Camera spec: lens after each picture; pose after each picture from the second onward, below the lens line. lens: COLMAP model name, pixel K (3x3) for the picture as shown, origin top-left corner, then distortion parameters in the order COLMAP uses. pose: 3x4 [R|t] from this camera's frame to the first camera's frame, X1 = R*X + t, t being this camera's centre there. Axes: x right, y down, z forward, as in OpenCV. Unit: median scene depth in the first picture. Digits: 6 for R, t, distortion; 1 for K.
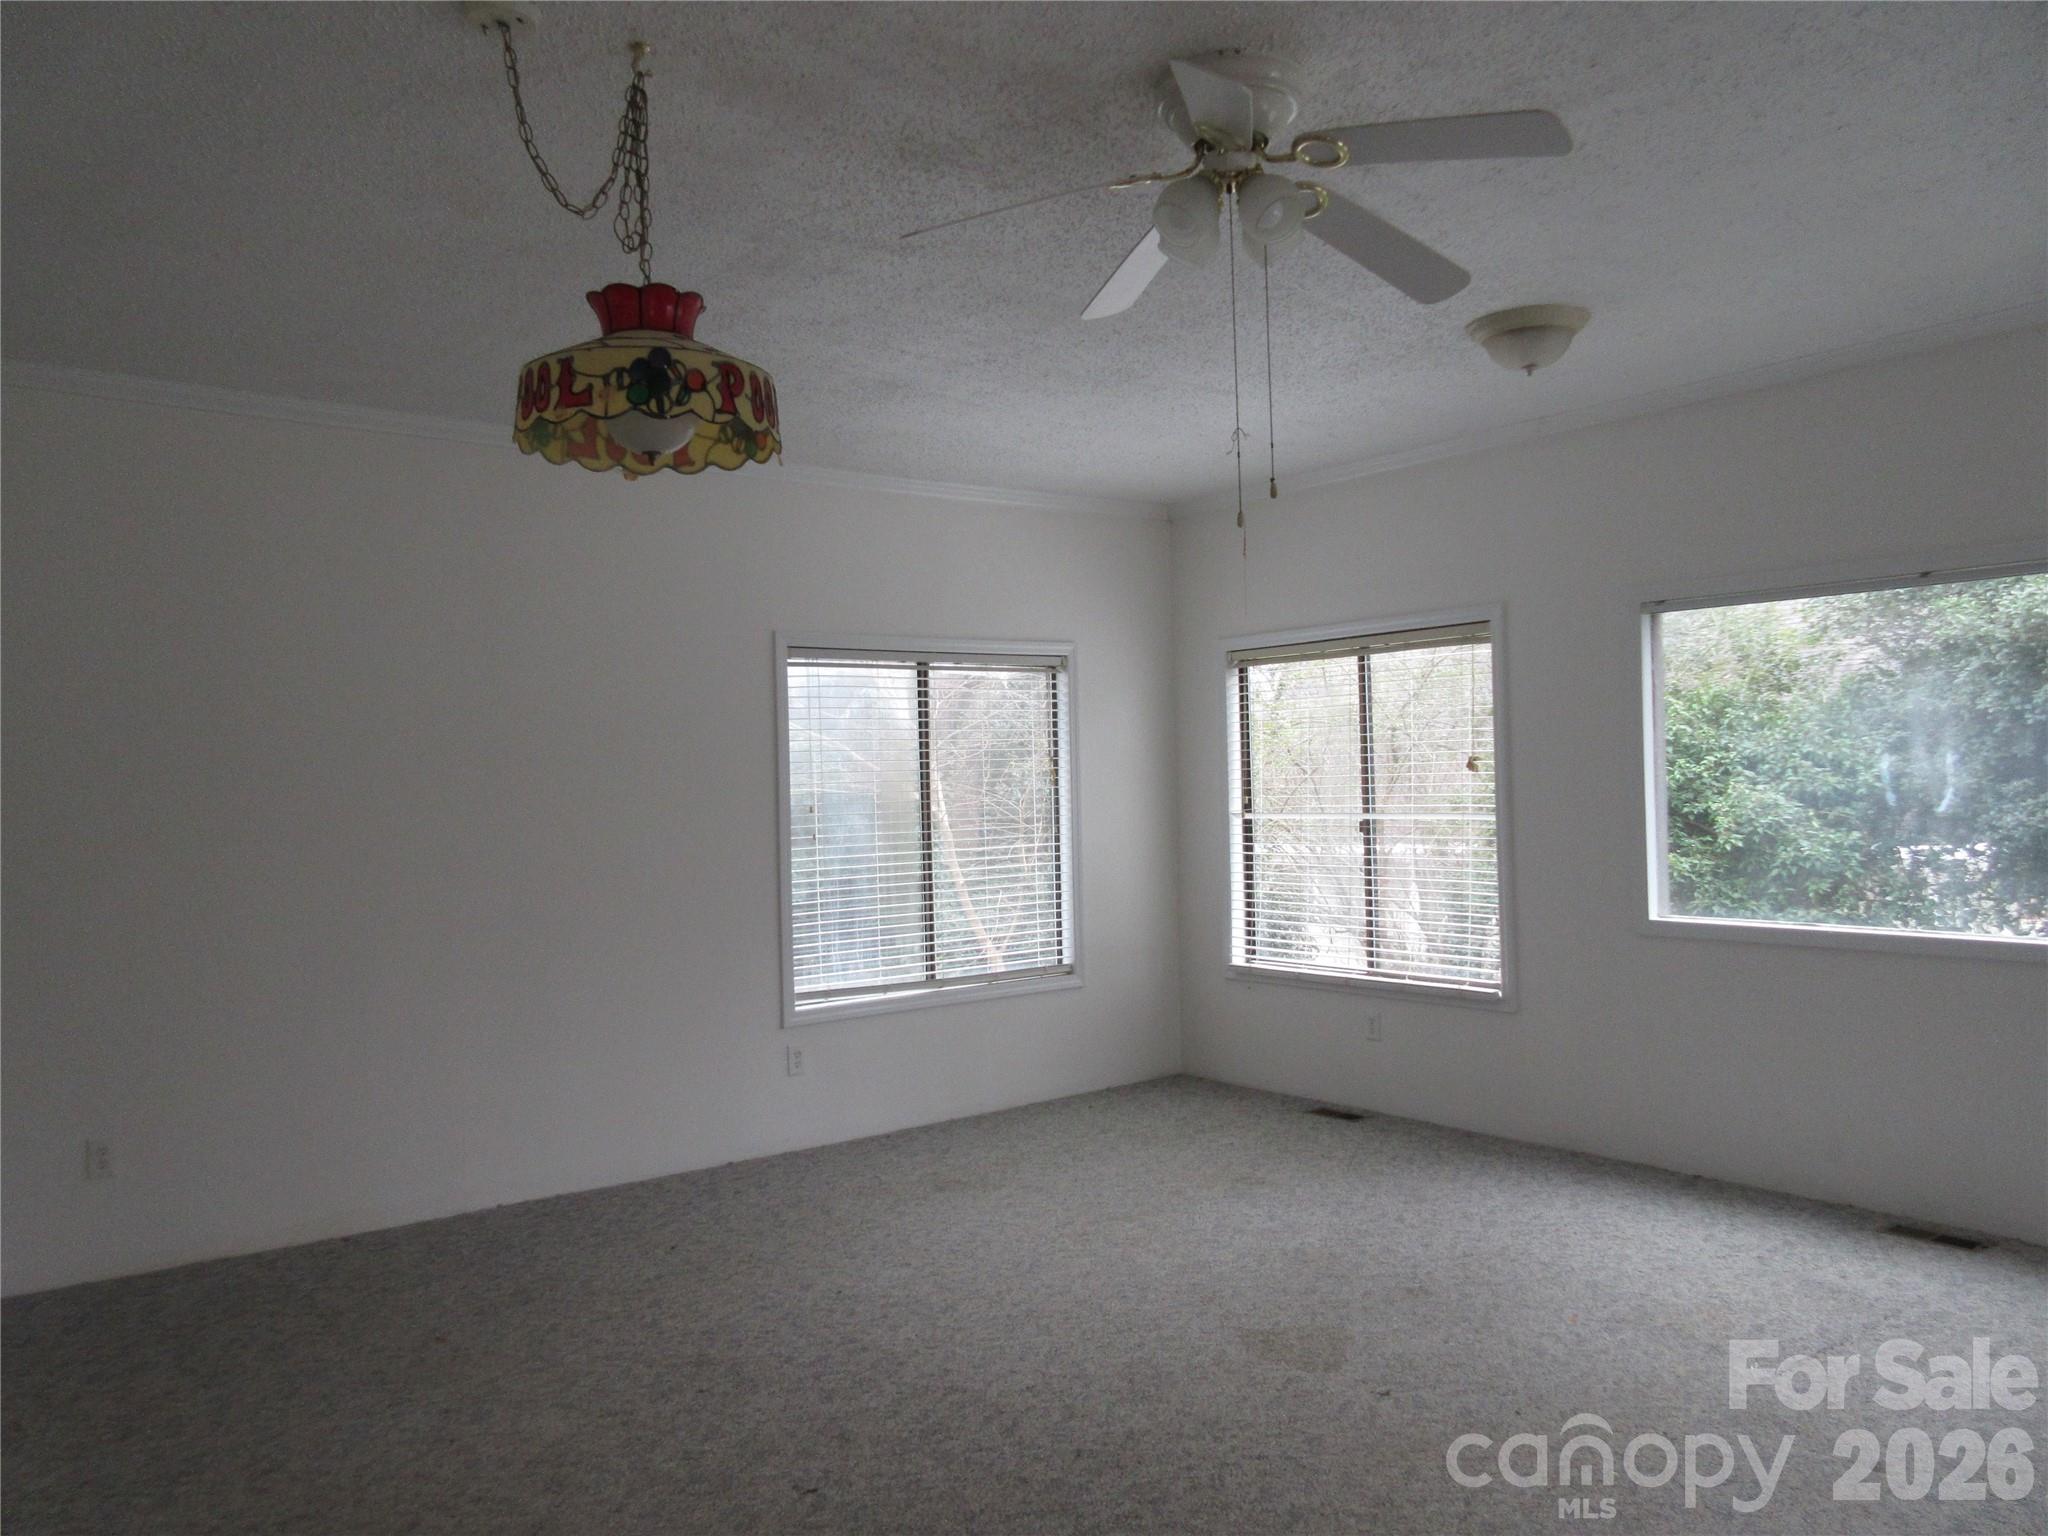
lens RADIAL K [[1520.0, 0, 1022.6], [0, 1520.0, 761.1], [0, 0, 1]] dist [0.003992, -0.003968]
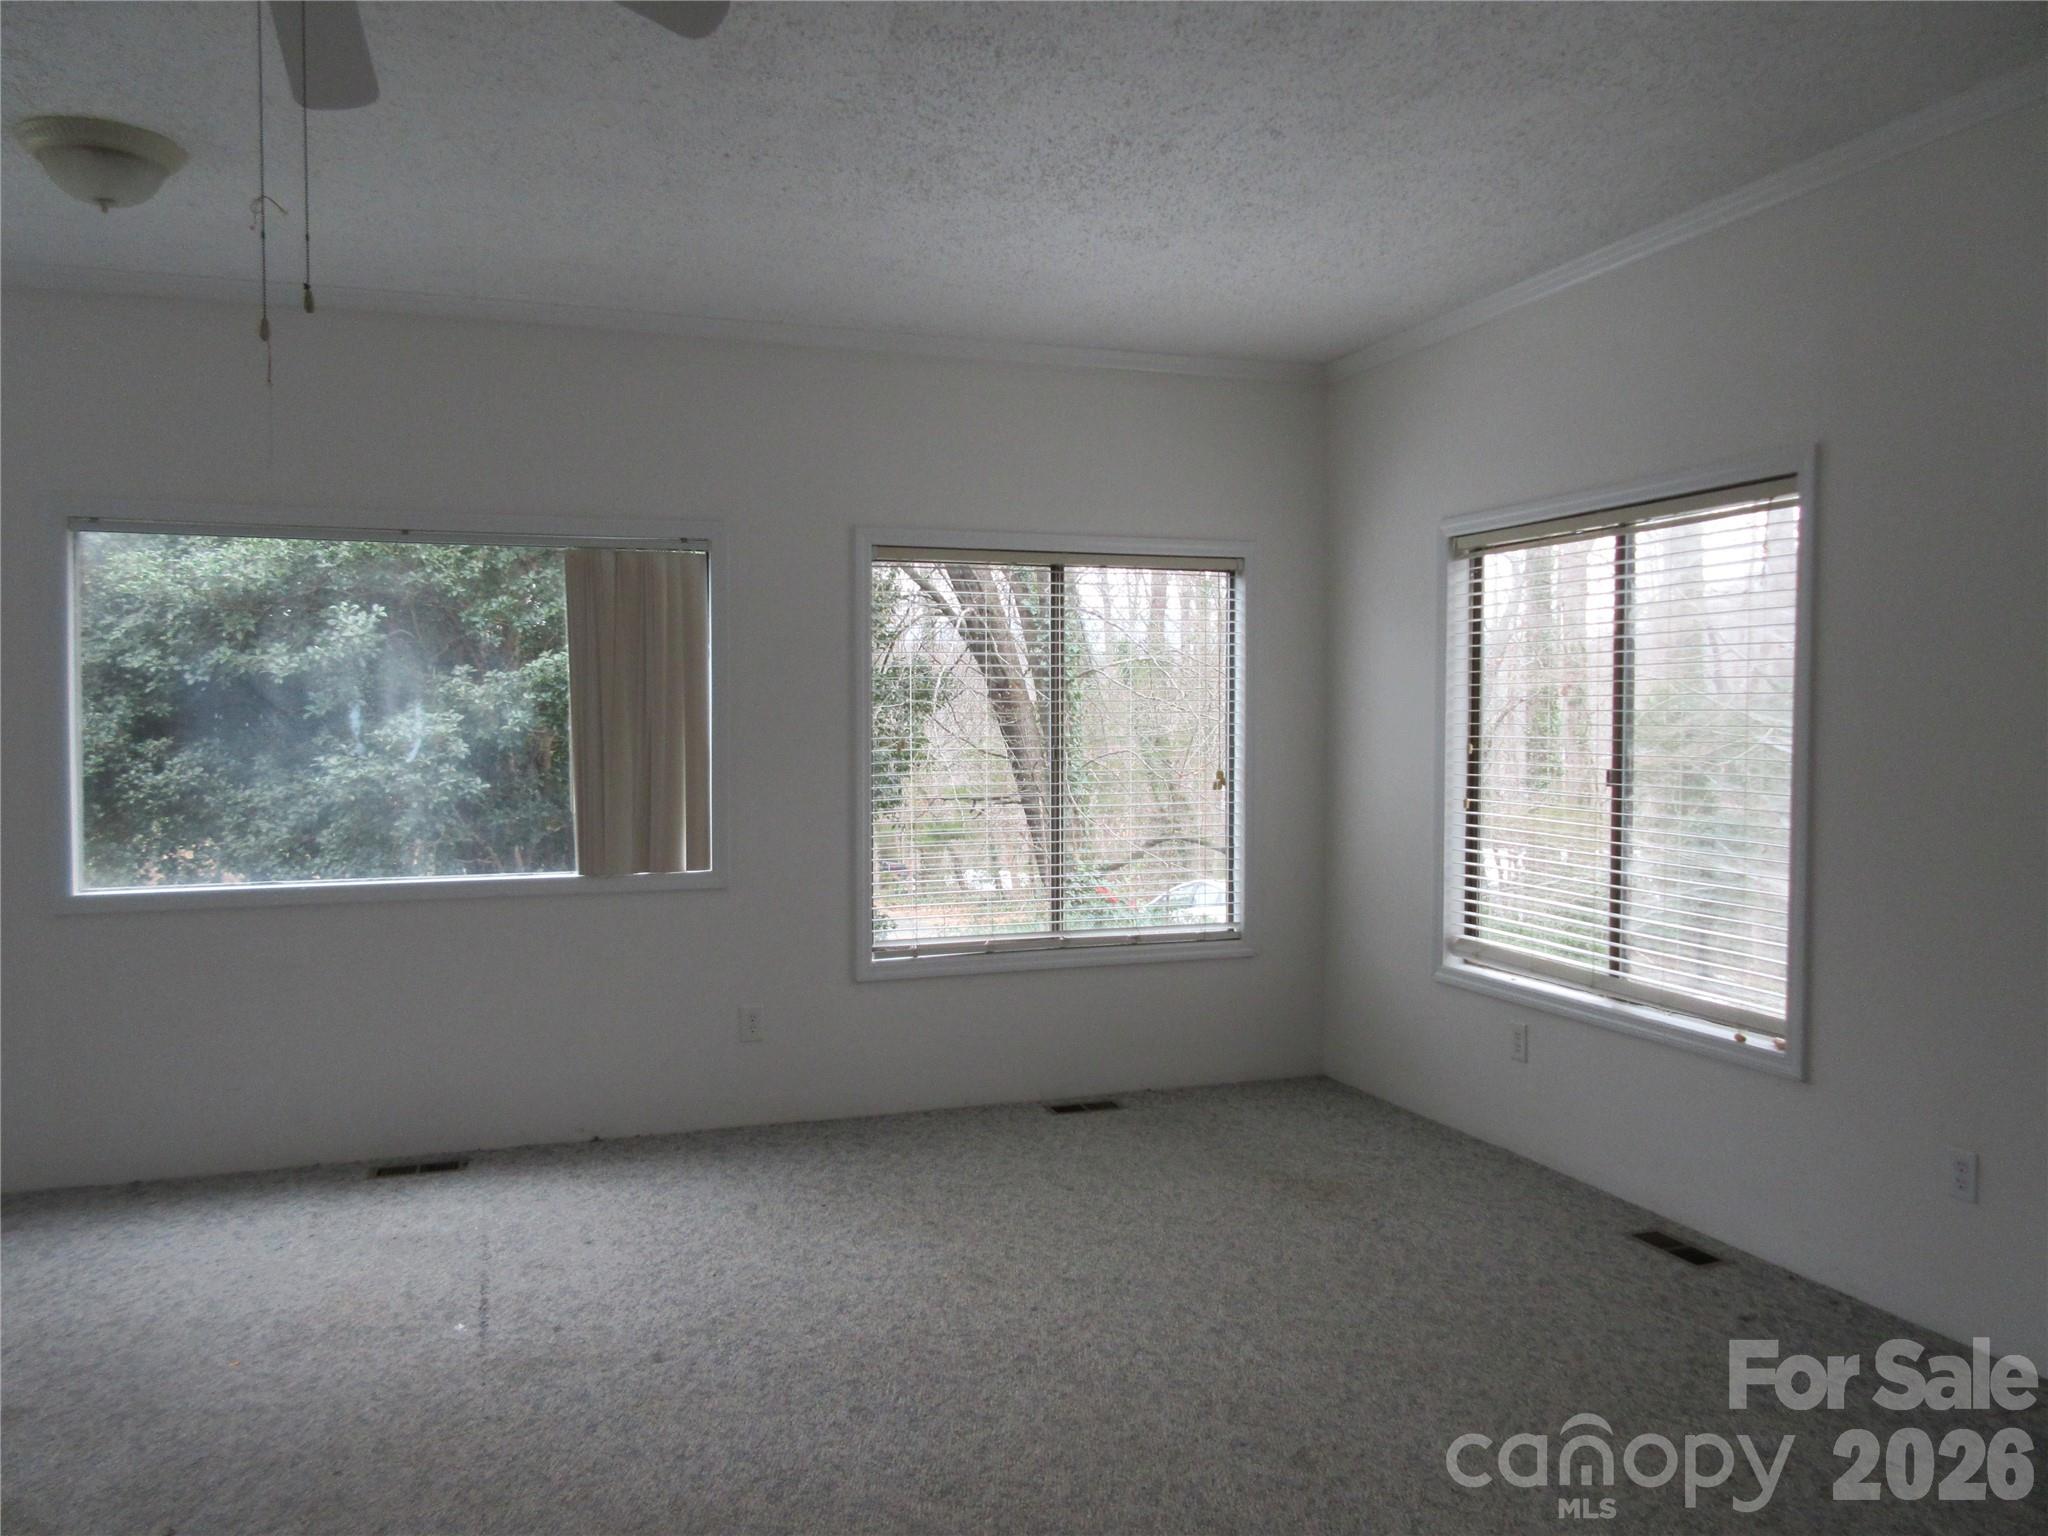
lens RADIAL K [[1520.0, 0, 1022.5], [0, 1520.0, 776.1], [0, 0, 1]] dist [0.003992, -0.003968]
pose [[0.354915, -0.024260, 0.934584, -0.228244], [-0.006116, 0.999582, 0.028270, 0.012600], [-0.934879, -0.015750, 0.354618, 0.256234]]
